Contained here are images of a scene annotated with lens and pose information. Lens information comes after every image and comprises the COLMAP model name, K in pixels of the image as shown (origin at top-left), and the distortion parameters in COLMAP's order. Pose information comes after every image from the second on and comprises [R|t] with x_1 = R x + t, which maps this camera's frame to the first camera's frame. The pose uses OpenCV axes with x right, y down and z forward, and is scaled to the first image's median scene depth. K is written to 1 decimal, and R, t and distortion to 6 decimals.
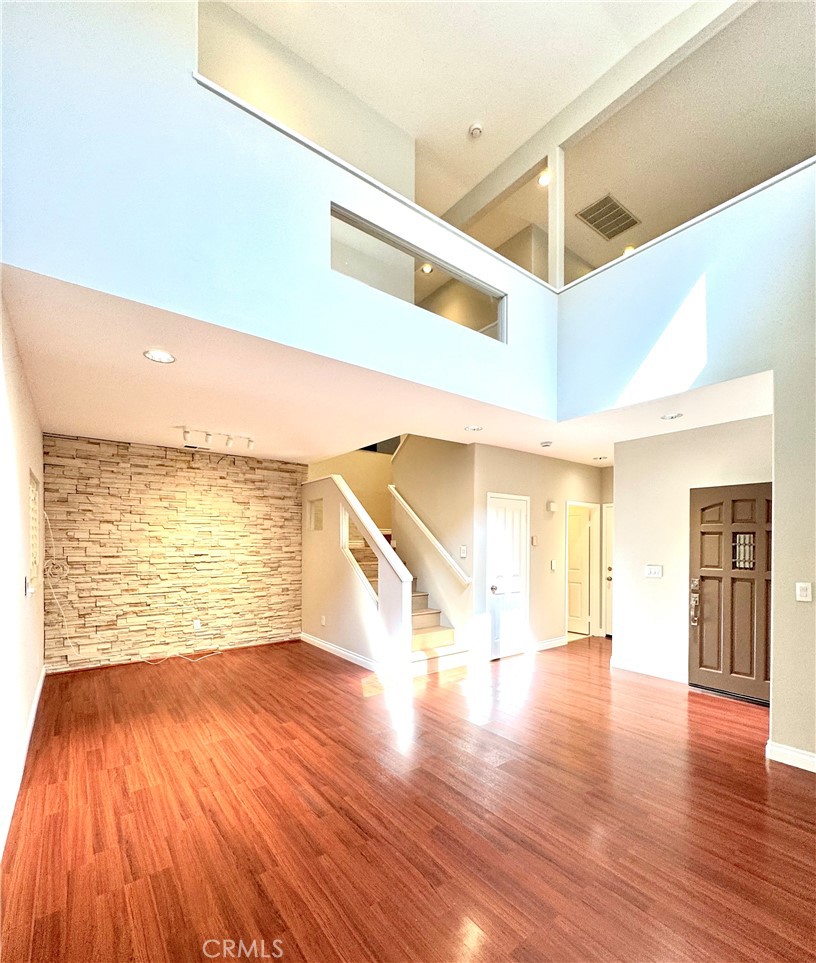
lens RADIAL K [[437.6, 0, 407.3], [0, 437.6, 543.0], [0, 0, 1]] dist [-0.003516, -0.000309]
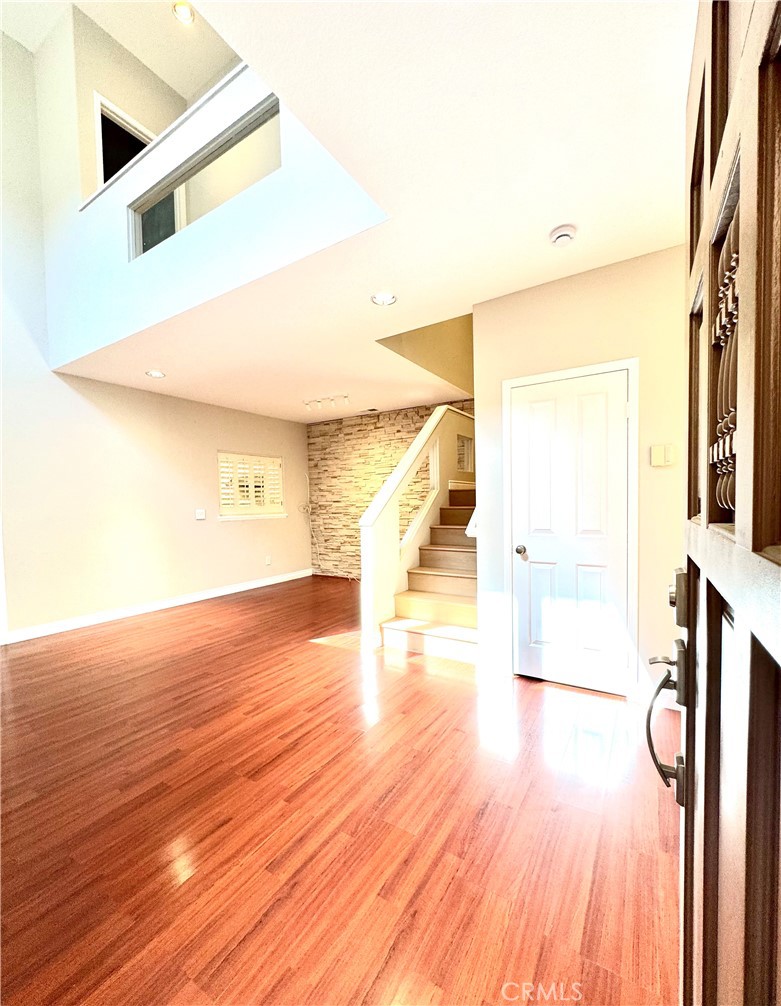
lens RADIAL K [[416.6, 0, 388.9], [0, 416.6, 520.5], [0, 0, 1]] dist [0.000664, 0.000116]
pose [[0.349966, 0.031121, -0.936245, 0.653031], [0.021973, 0.998900, 0.041417, 0.040108], [0.936505, -0.035067, 0.348897, 0.672984]]
